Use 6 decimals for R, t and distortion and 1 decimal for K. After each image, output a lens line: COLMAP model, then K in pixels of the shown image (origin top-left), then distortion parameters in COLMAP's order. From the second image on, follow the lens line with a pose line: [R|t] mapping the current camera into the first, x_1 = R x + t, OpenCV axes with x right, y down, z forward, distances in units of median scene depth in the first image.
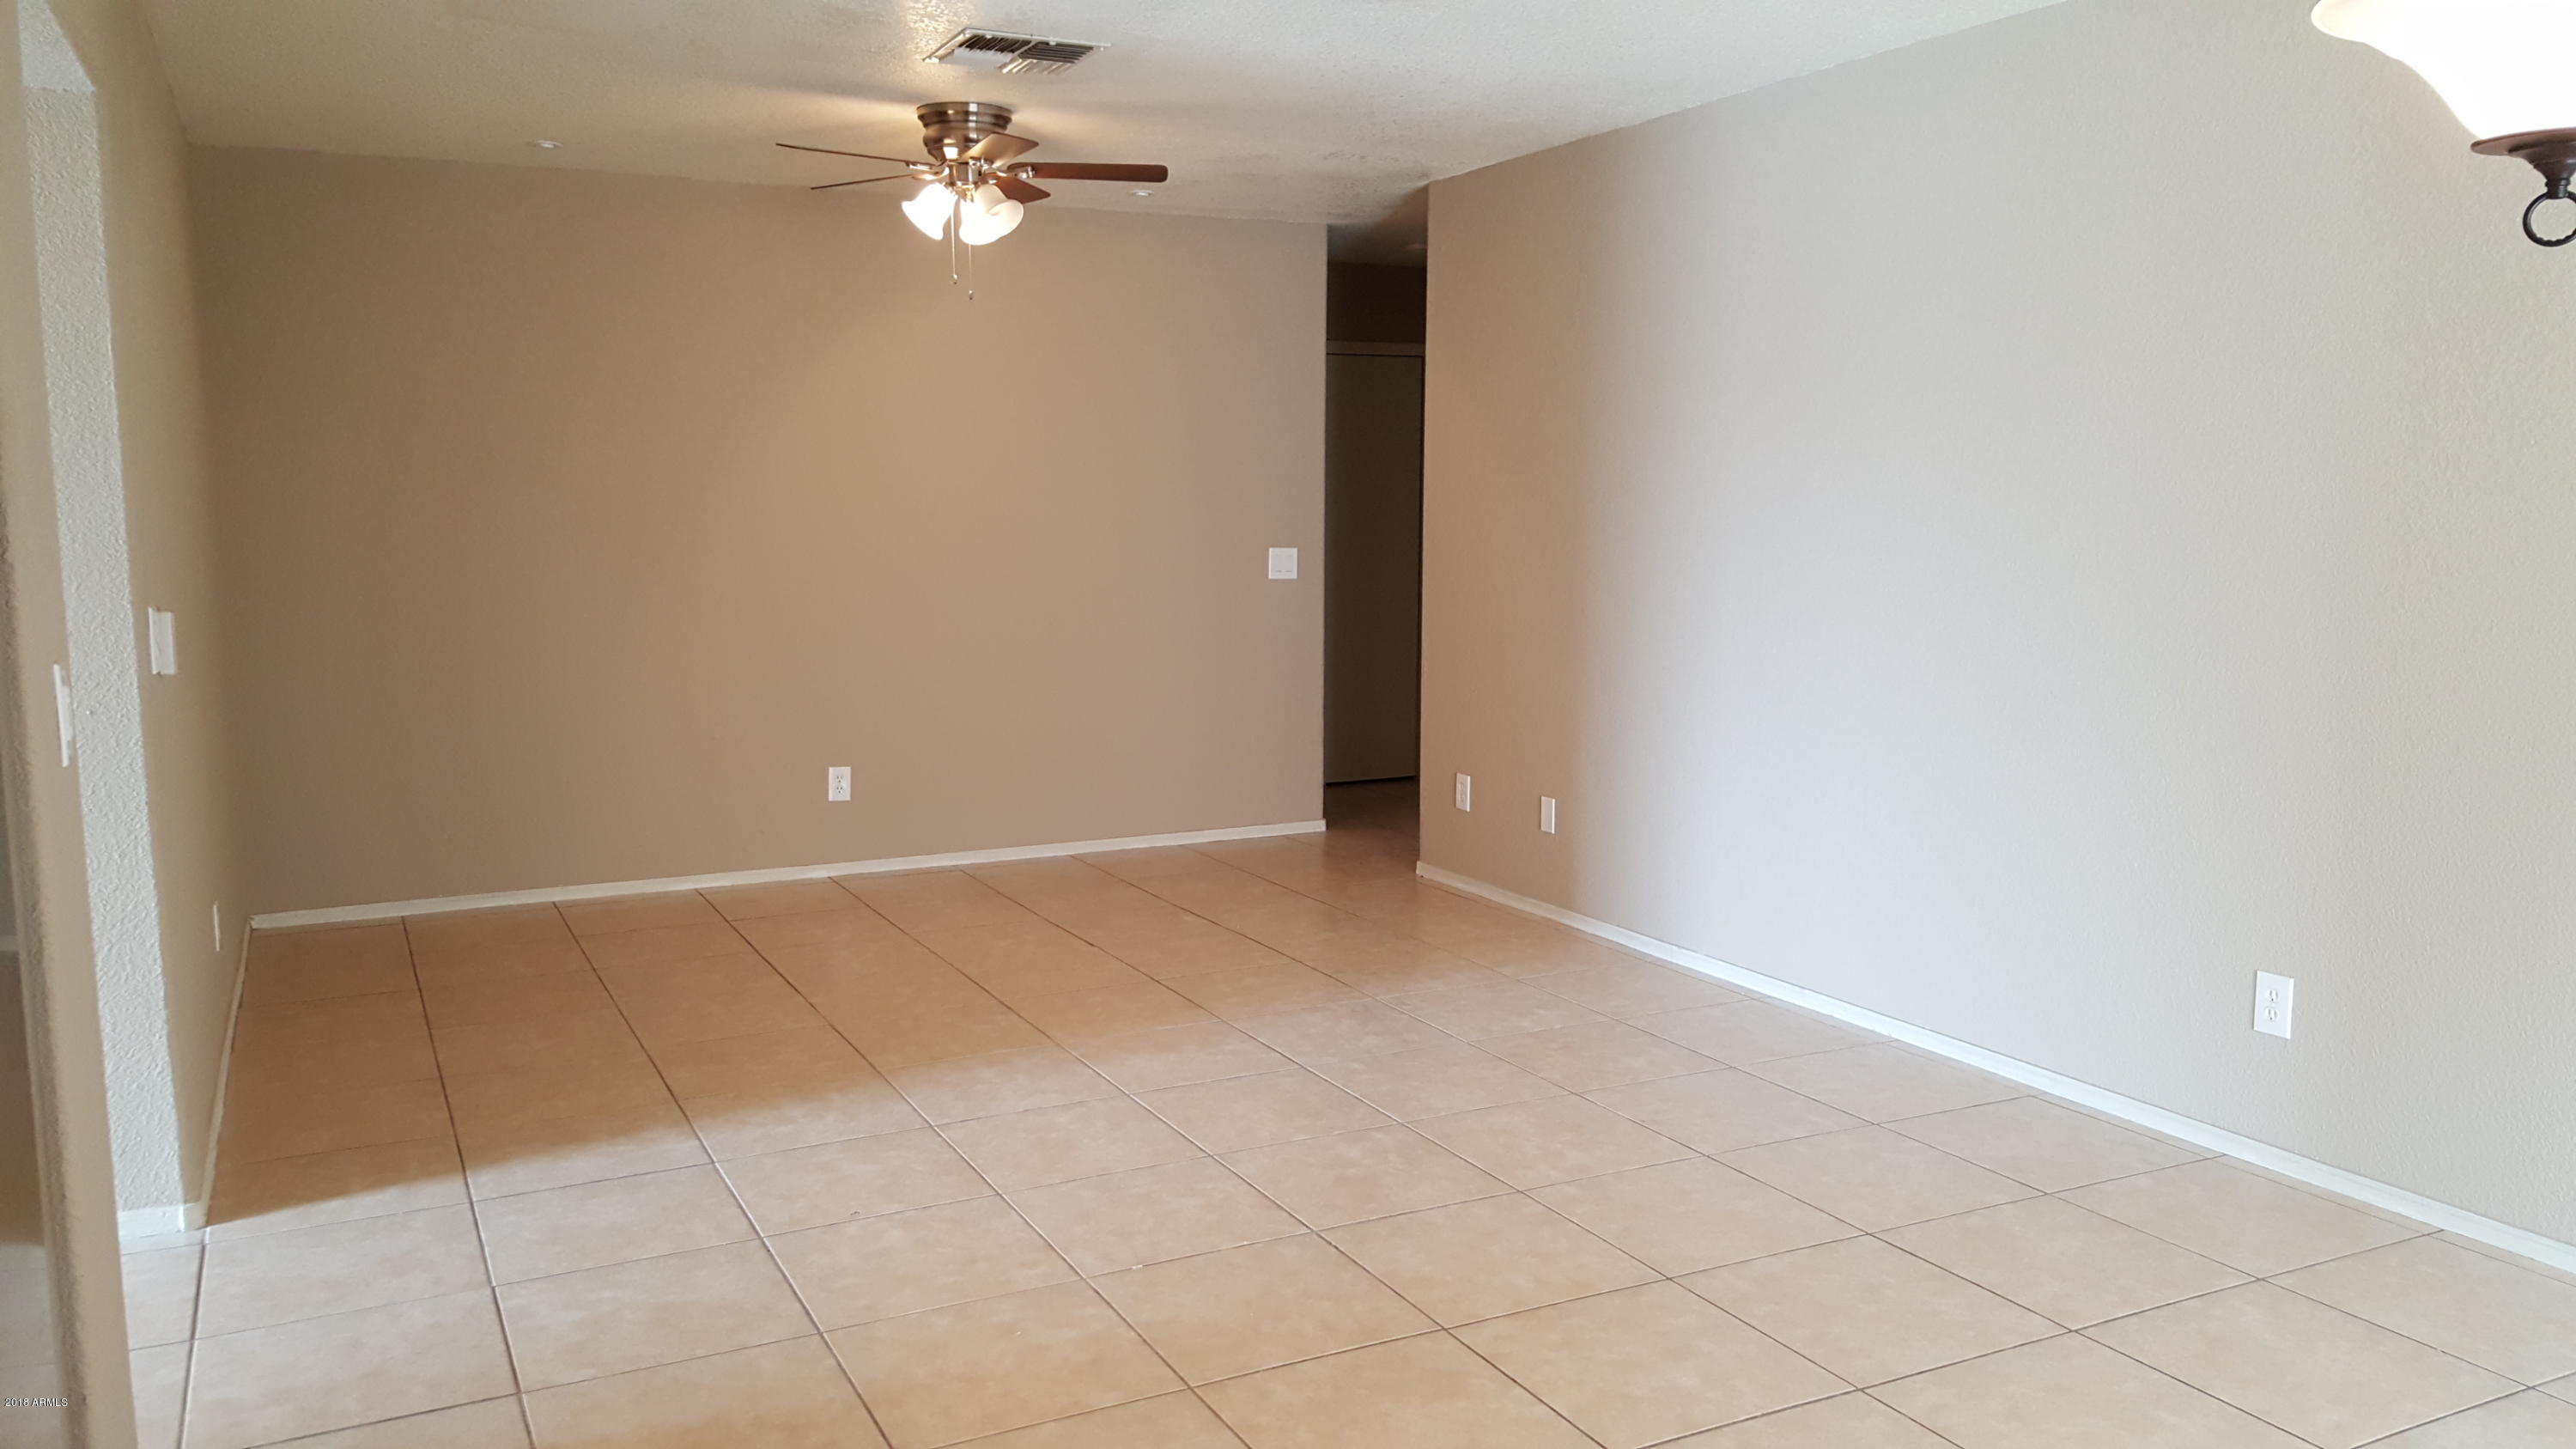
lens RADIAL K [[1923.9, 0, 1297.6], [0, 1923.9, 749.3], [0, 0, 1]] dist [0.117049, -0.194694]
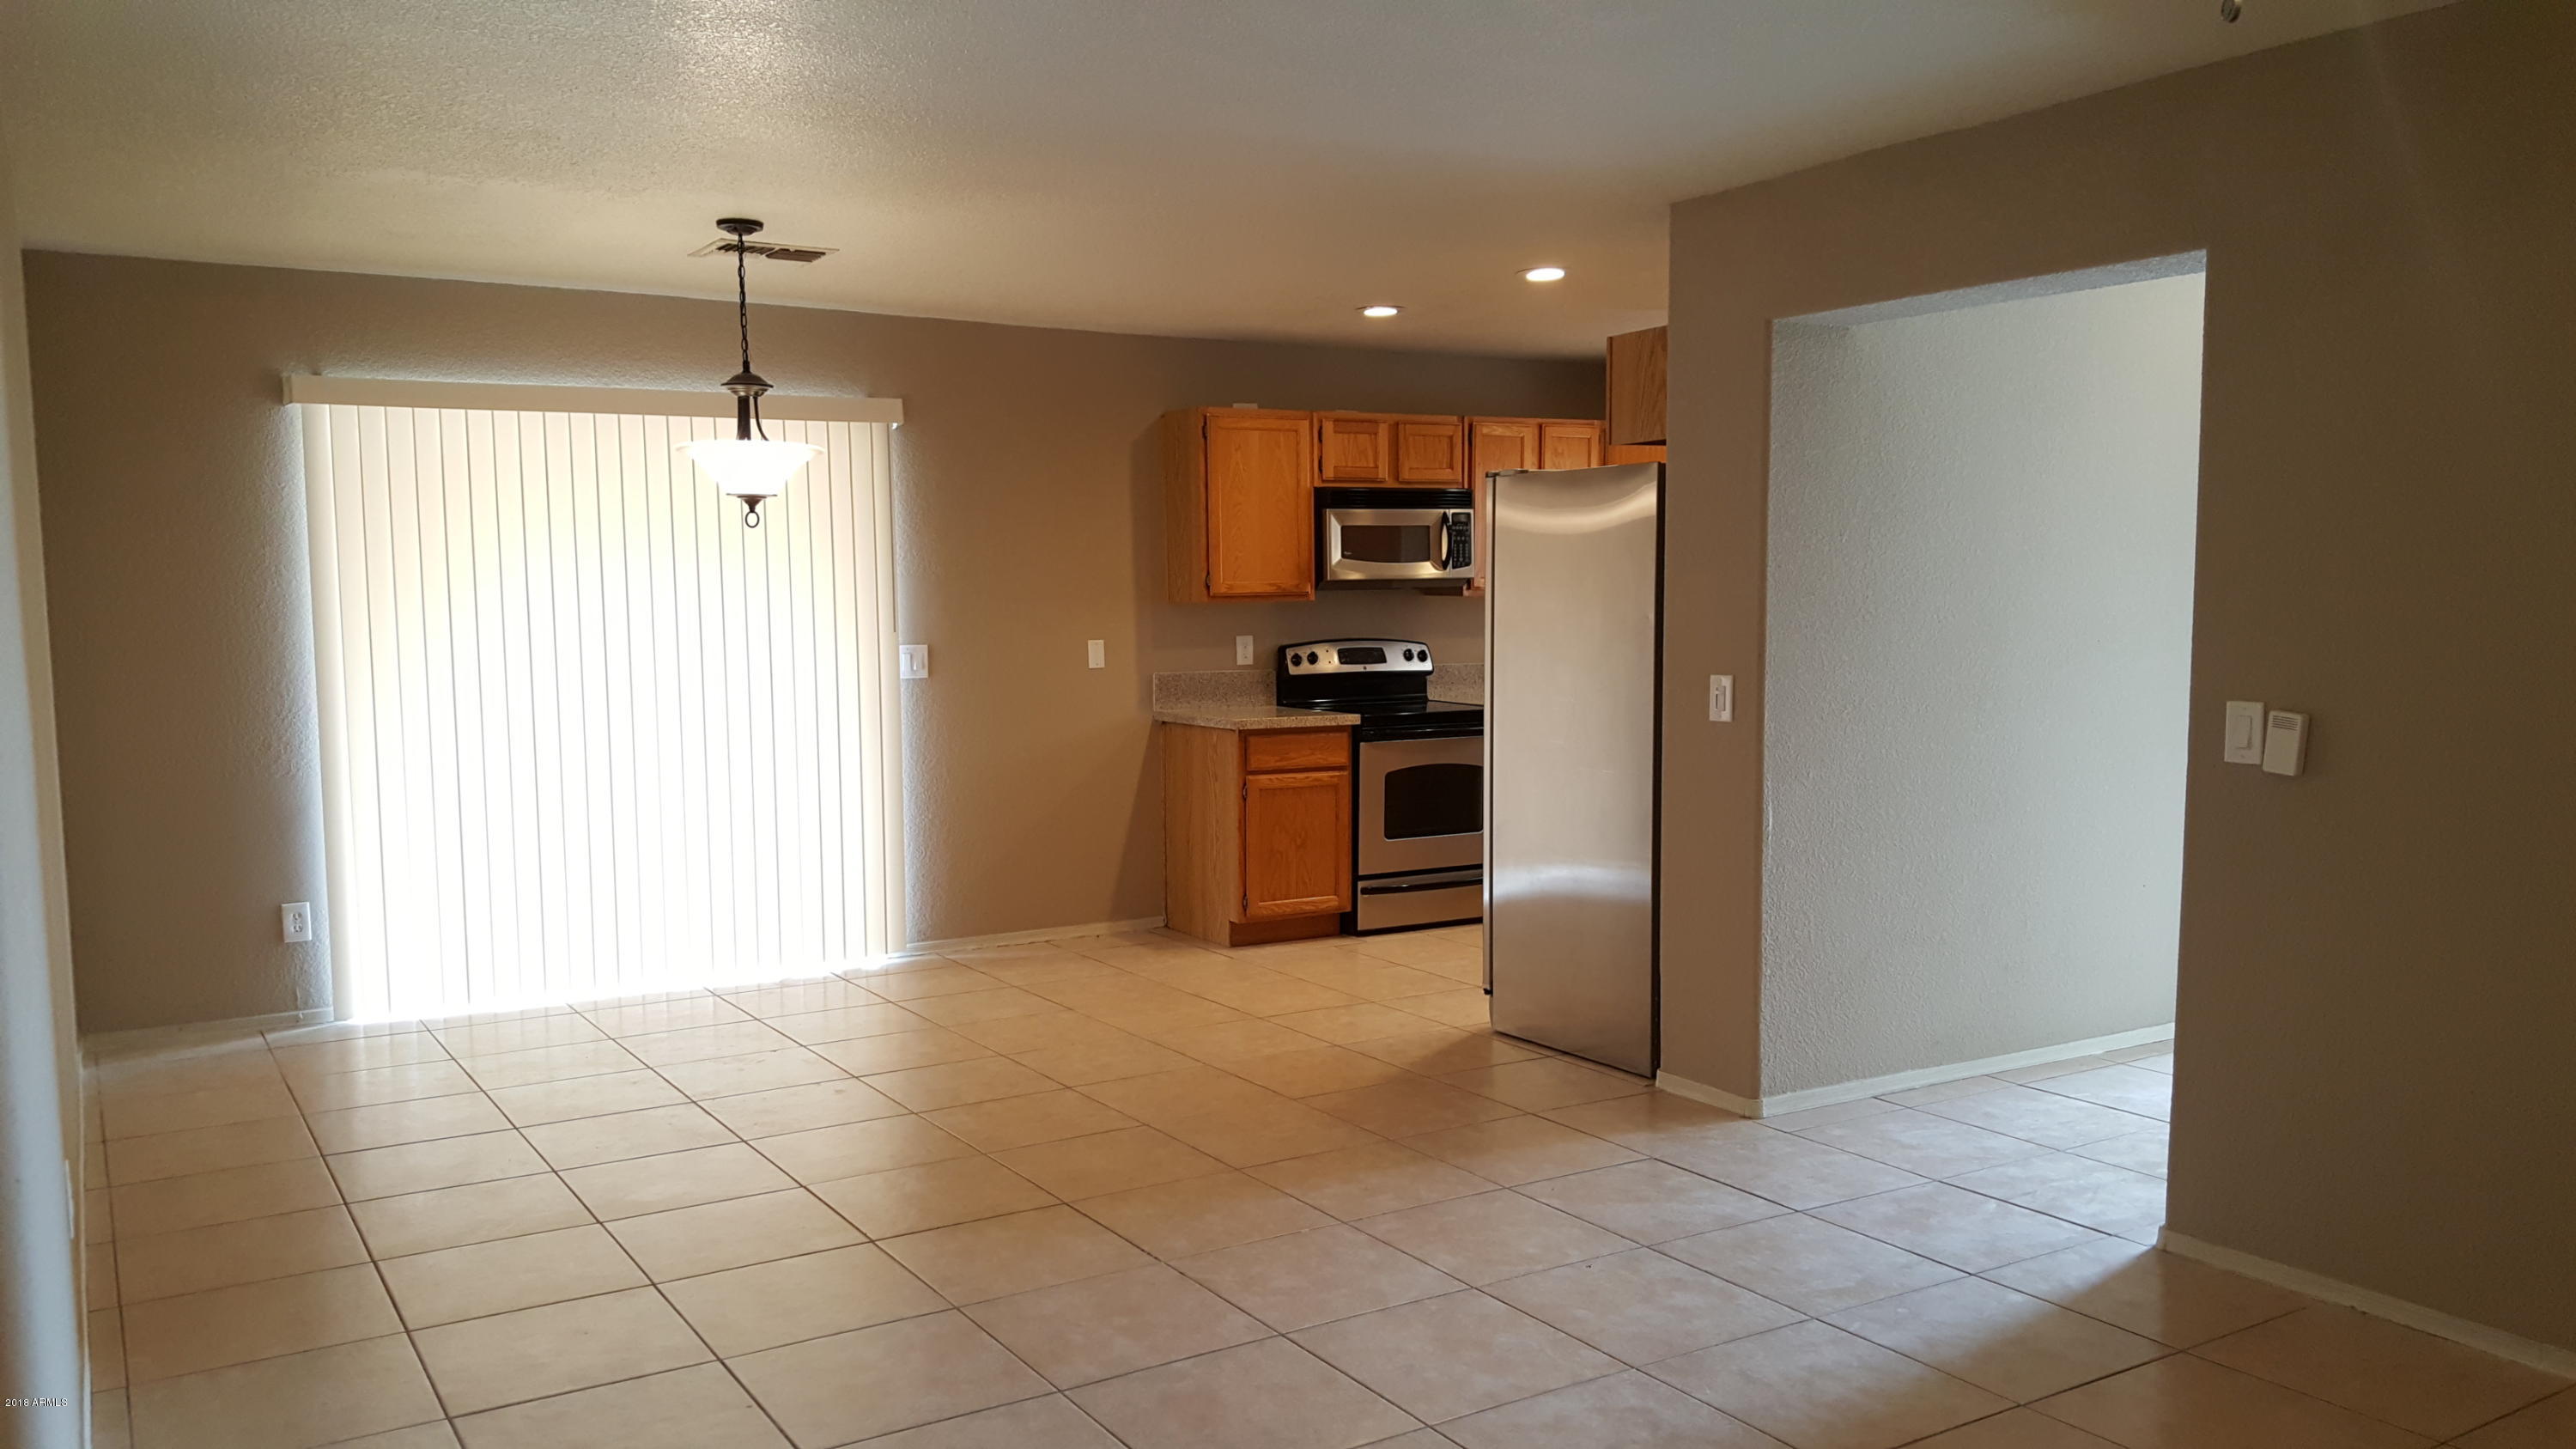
lens RADIAL K [[1923.9, 0, 1297.6], [0, 1923.9, 749.3], [0, 0, 1]] dist [0.117049, -0.194694]
pose [[-0.995555, 0.016480, -0.092731, 0.022768], [-0.003098, 0.978310, 0.207123, -0.210665], [0.094133, 0.206490, -0.973910, 1.575610]]
